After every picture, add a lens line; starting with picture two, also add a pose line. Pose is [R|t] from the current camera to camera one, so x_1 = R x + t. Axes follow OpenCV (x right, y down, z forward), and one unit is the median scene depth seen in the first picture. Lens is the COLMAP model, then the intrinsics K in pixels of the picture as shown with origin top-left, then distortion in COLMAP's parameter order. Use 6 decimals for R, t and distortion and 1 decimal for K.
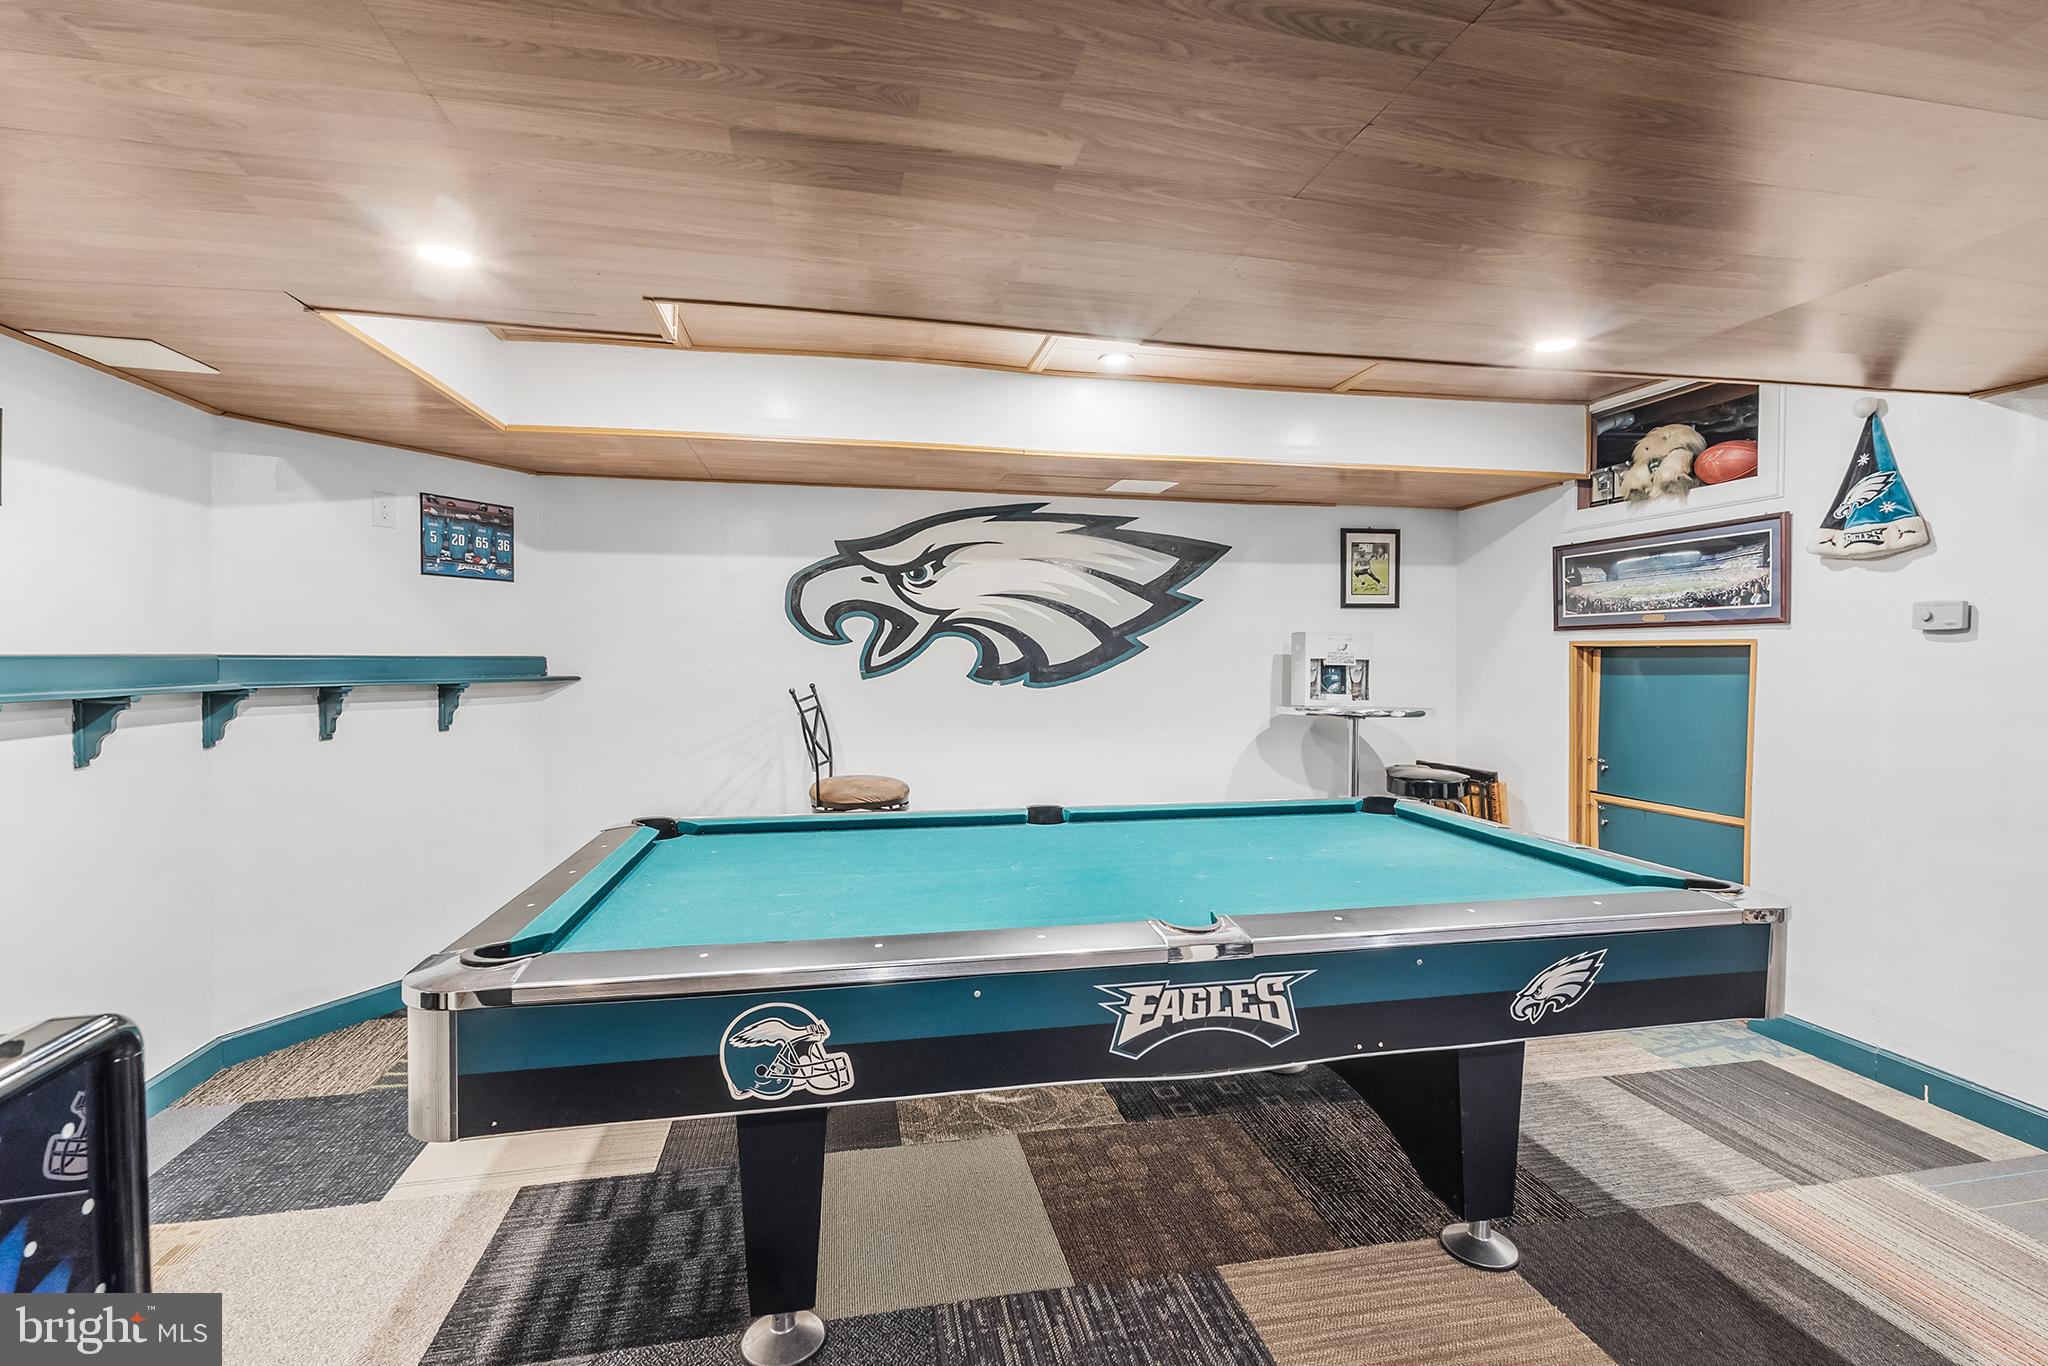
lens RADIAL K [[913.4, 0, 1028.3], [0, 913.4, 678.6], [0, 0, 1]] dist [-0.001295, 0.000531]
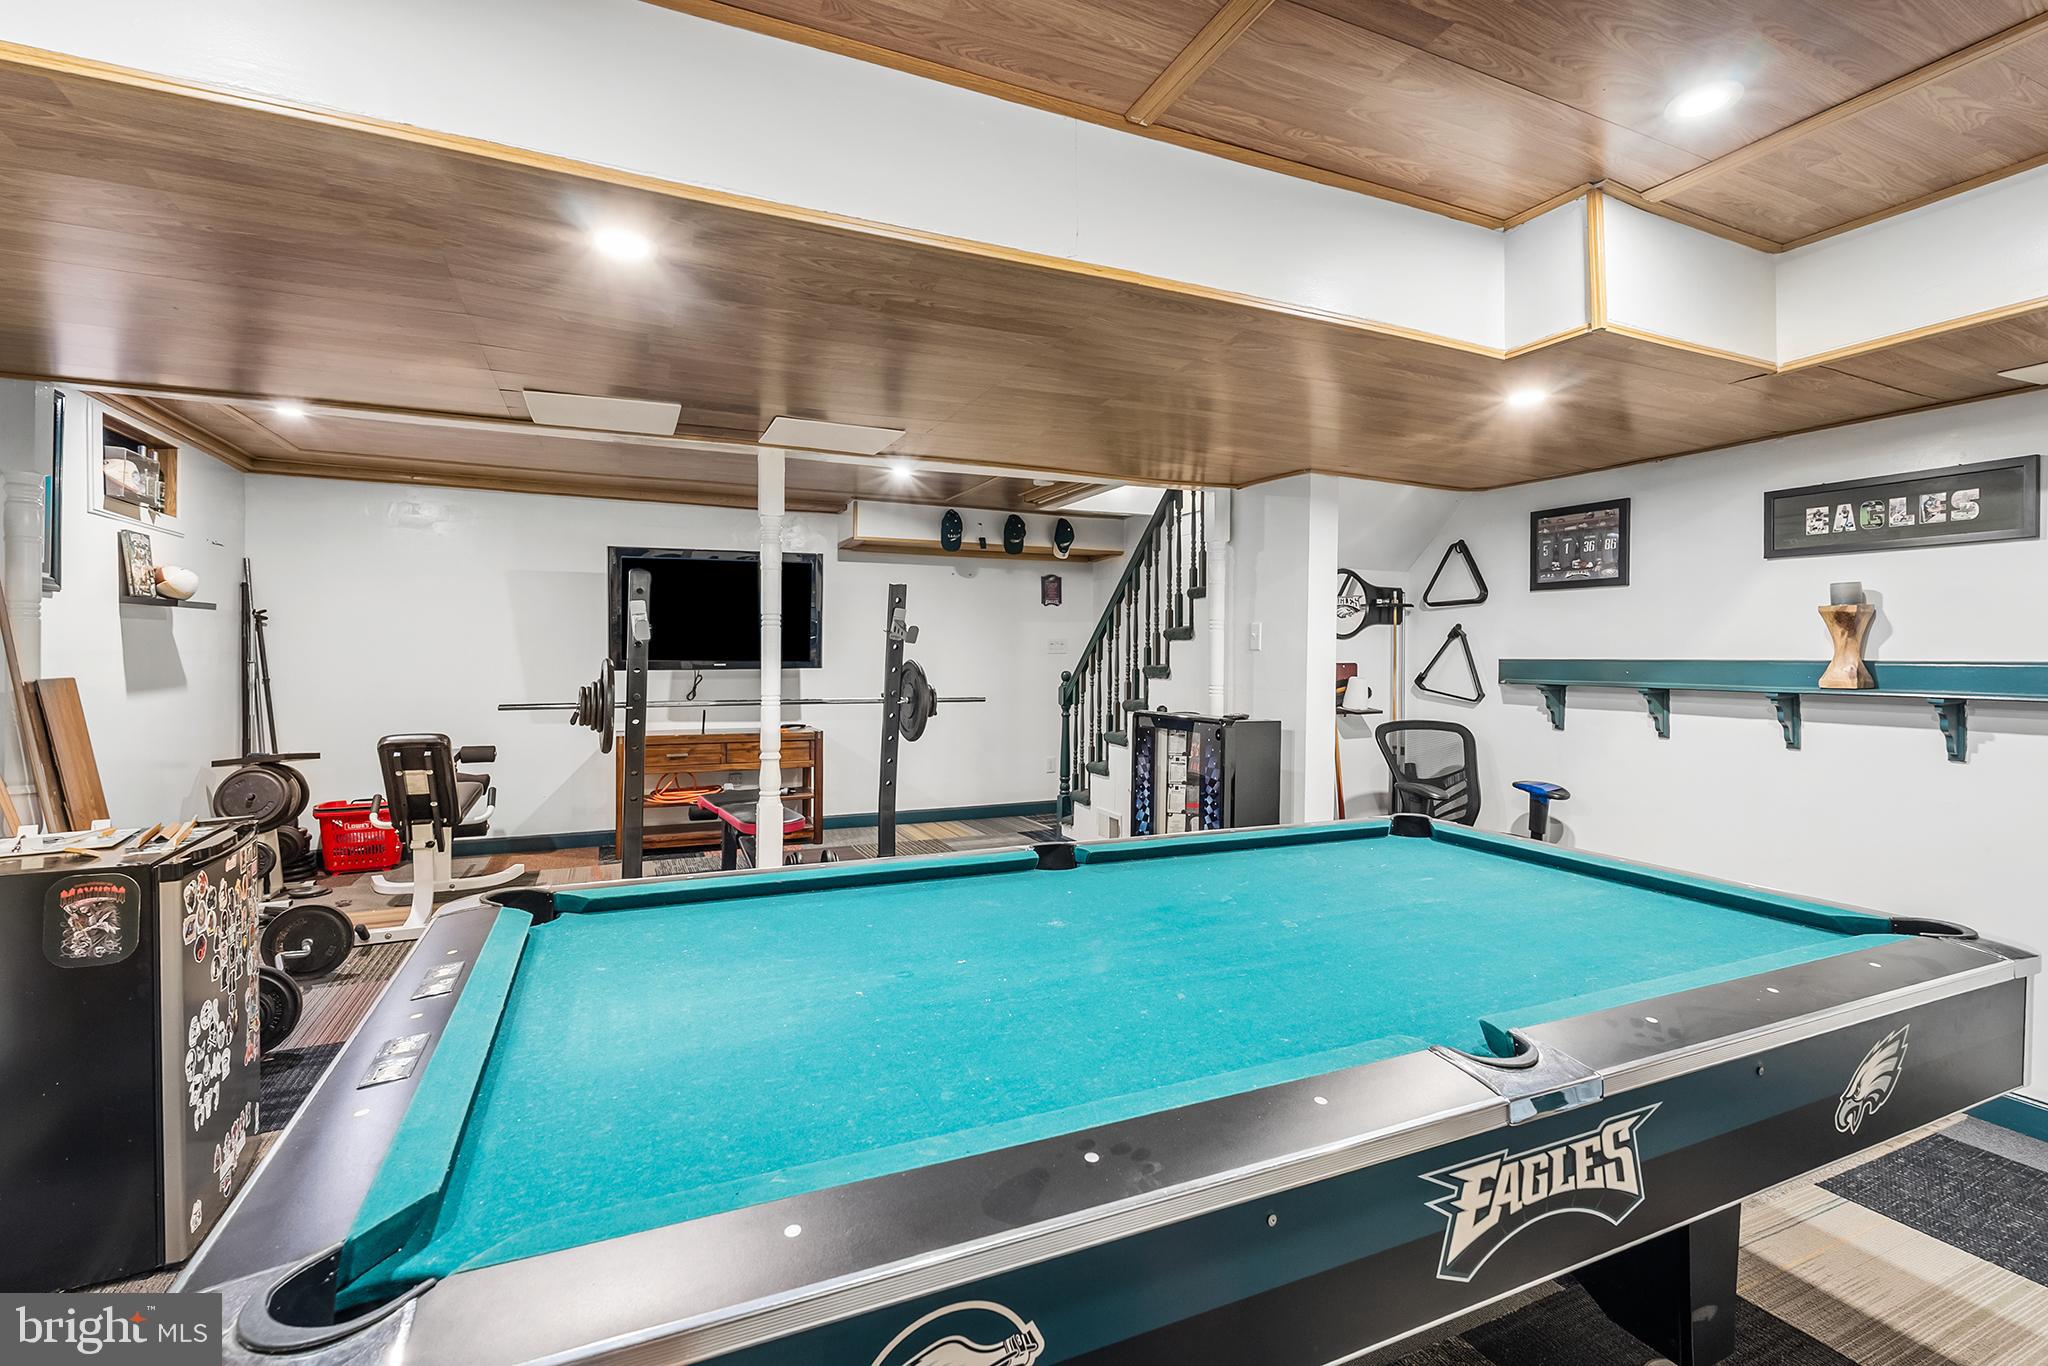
lens RADIAL K [[913.4, 0, 1020.5], [0, 913.4, 676.2], [0, 0, 1]] dist [-0.001295, 0.000531]
pose [[0.976804, 0.001112, 0.214134, -0.316391], [0.000121, 0.999983, -0.005746, -0.000600], [-0.214136, 0.005638, 0.976787, 0.434929]]
